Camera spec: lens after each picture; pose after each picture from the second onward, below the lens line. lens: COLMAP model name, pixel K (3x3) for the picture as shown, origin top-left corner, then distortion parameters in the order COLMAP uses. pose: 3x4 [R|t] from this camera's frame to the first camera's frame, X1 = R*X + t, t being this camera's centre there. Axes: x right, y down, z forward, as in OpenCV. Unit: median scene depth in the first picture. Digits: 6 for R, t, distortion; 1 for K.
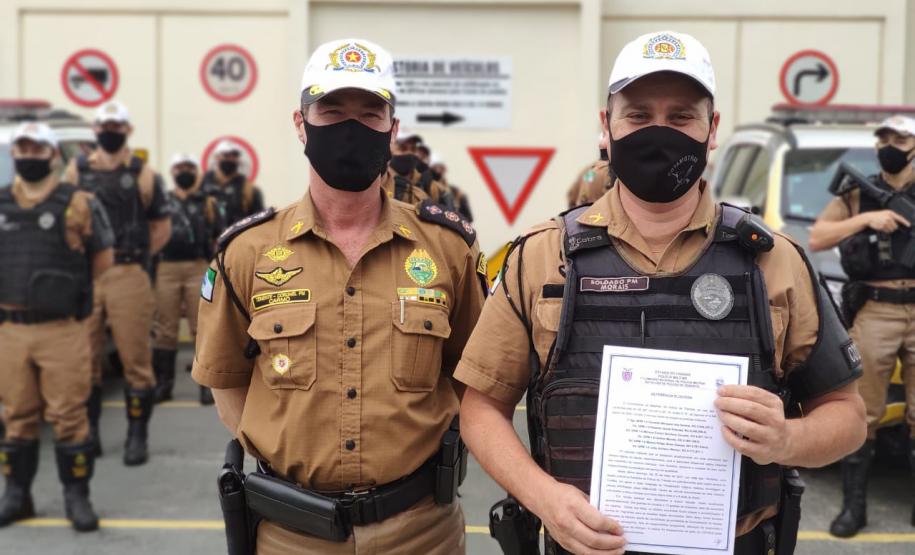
lens RADIAL K [[1506.0, 0, 475.2], [0, 1506.0, 260.2], [0, 0, 1]] dist [0.154090, 0.000000]
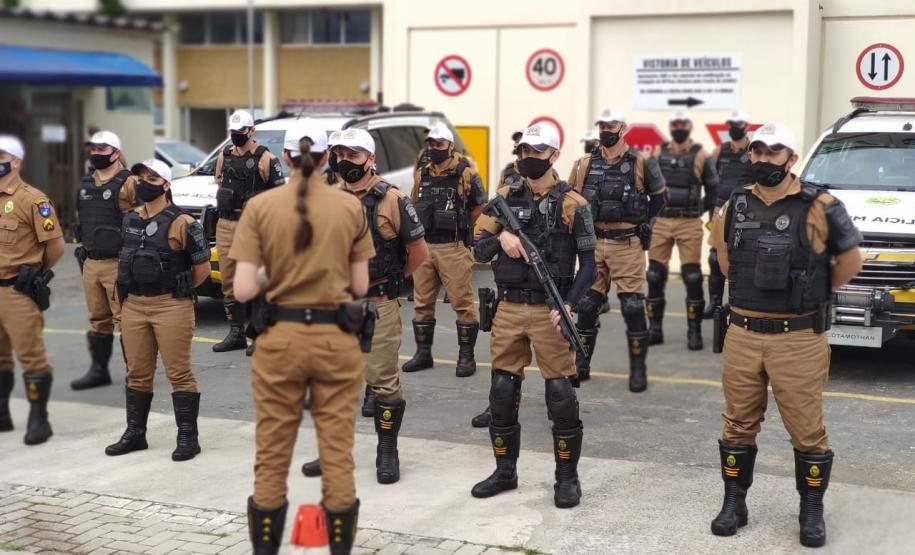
lens RADIAL K [[1506.0, 0, 457.9], [0, 1506.0, 284.8], [0, 0, 1]] dist [0.154090, 0.000000]
pose [[0.923028, 0.036567, -0.382992, 0.294798], [-0.017311, 0.998412, 0.053606, -0.002892], [0.384344, -0.042849, 0.922195, -0.285868]]
